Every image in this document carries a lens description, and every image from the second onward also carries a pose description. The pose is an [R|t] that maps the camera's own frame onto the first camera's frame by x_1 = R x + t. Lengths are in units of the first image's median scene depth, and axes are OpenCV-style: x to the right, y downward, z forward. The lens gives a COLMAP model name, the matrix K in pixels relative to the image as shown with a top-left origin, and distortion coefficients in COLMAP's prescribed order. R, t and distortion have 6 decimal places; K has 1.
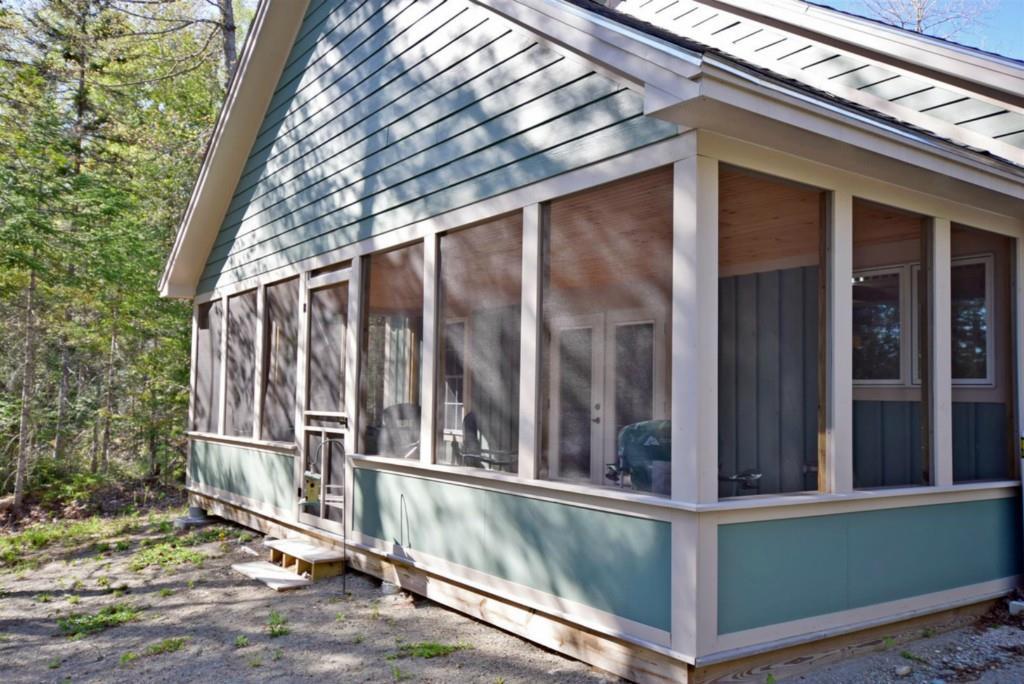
lens RADIAL K [[810.5, 0, 512.0], [0, 810.5, 342.0], [0, 0, 1]] dist [0.029673, -0.000395]
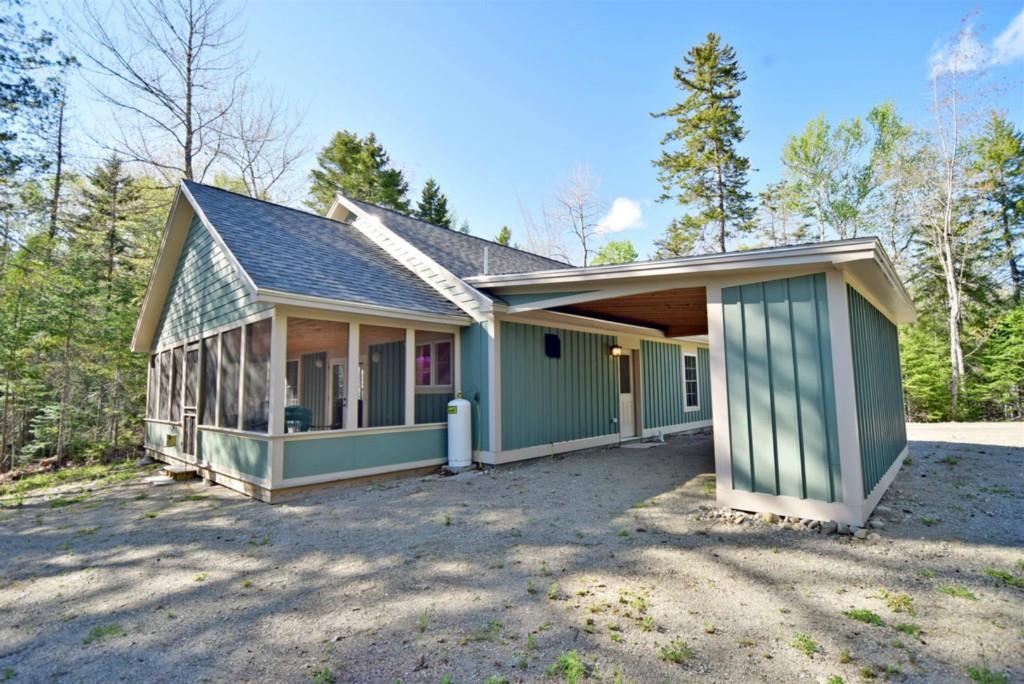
lens RADIAL K [[460.5, 0, 513.8], [0, 460.5, 347.4], [0, 0, 1]] dist [0.011859, -0.018381]
pose [[0.980886, -0.015325, 0.193979, 0.420109], [0.019877, 0.999570, -0.021543, -0.035953], [-0.193565, 0.024987, 0.980769, -0.451614]]
